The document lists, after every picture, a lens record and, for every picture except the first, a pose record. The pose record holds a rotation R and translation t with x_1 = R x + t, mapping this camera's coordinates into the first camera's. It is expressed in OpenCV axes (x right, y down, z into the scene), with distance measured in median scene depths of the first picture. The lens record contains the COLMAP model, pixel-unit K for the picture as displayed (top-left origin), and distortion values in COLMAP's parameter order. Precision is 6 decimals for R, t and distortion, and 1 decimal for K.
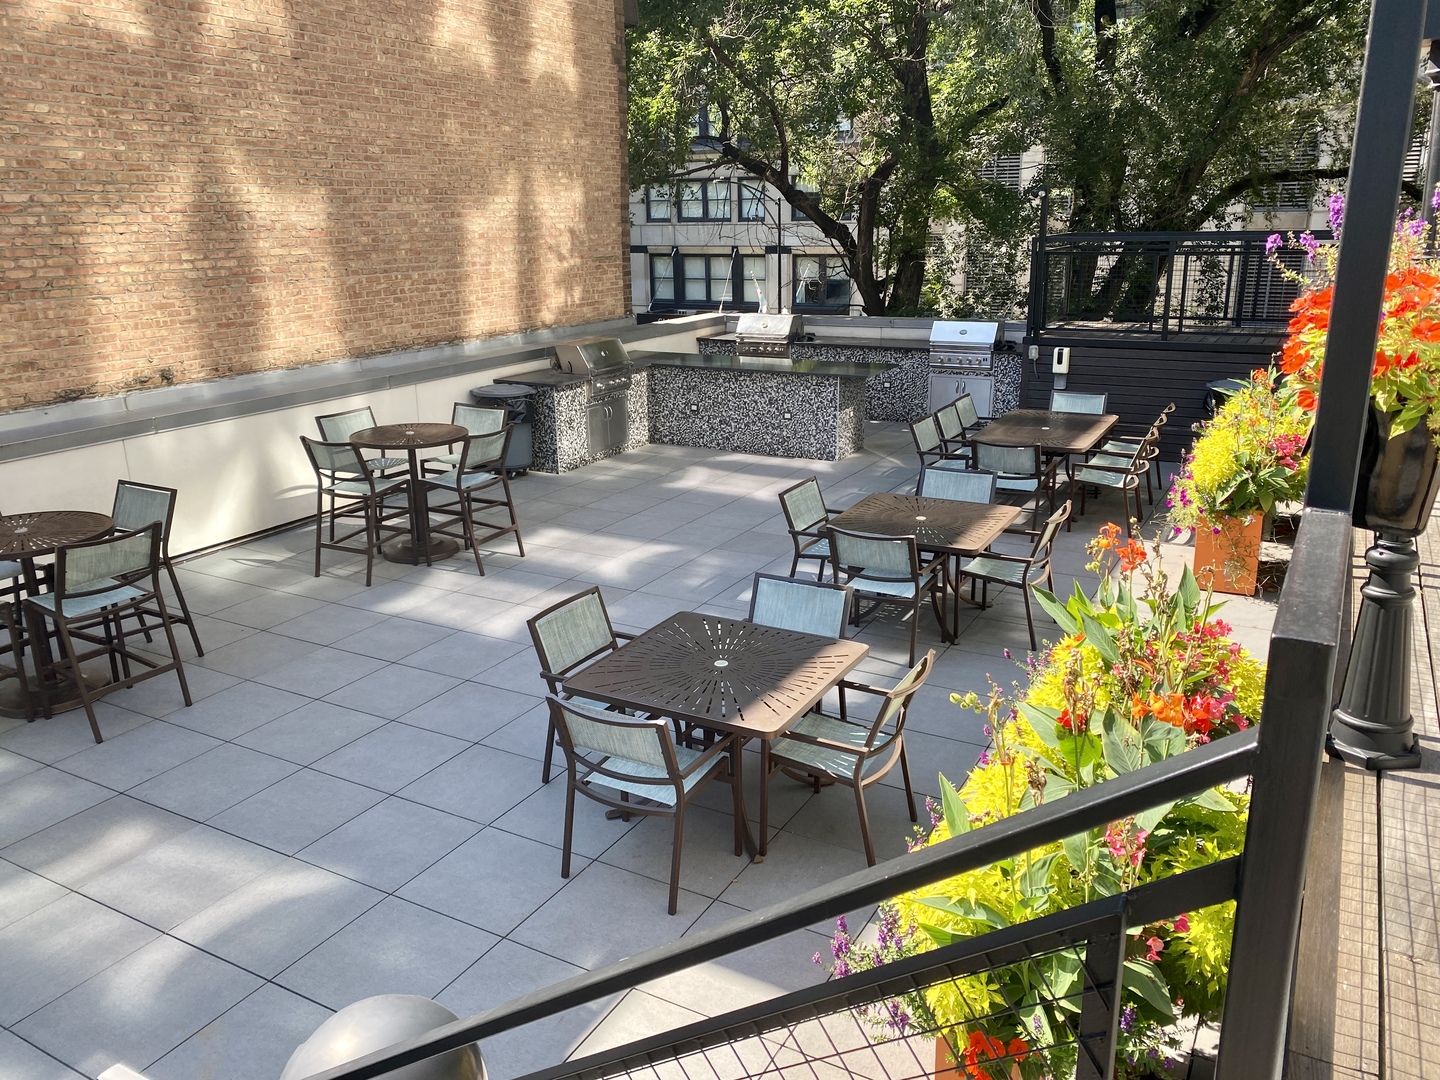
lens RADIAL K [[1089.2, 0, 719.7], [0, 1089.2, 538.7], [0, 0, 1]] dist [0.044184, -0.039390]
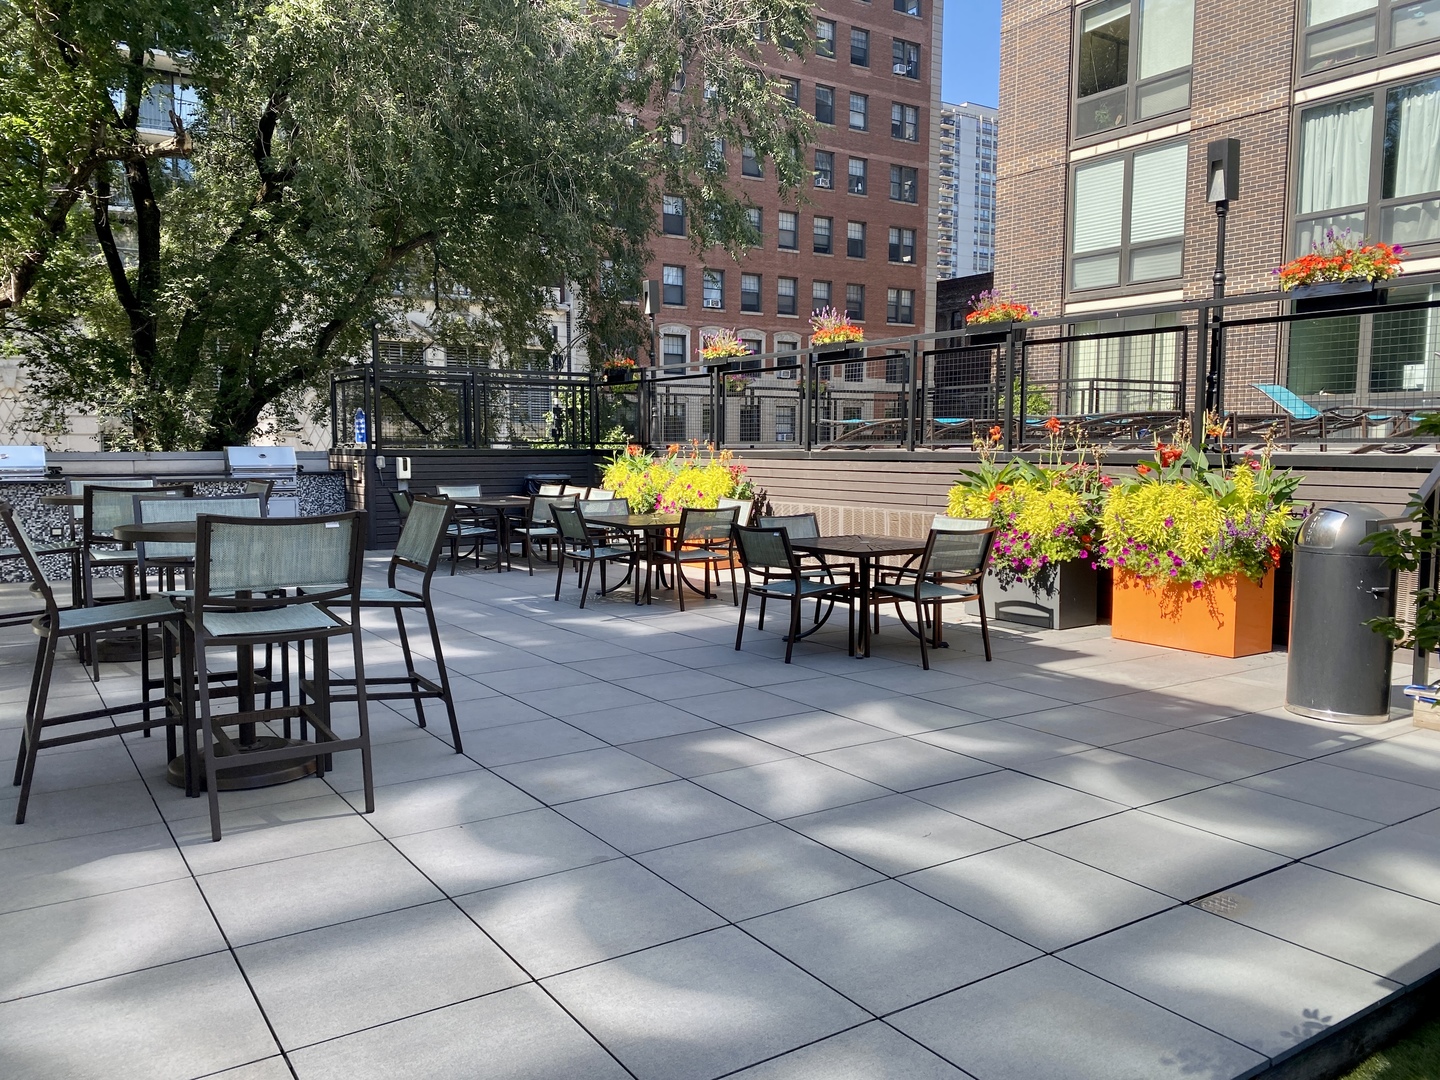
lens RADIAL K [[1089.2, 0, 719.4], [0, 1089.2, 539.6], [0, 0, 1]] dist [0.044184, -0.039390]
pose [[0.436146, -0.056810, 0.898081, -1.143555], [0.249870, 0.966405, -0.060216, 0.123510], [-0.864489, 0.250667, 0.435689, 0.440075]]
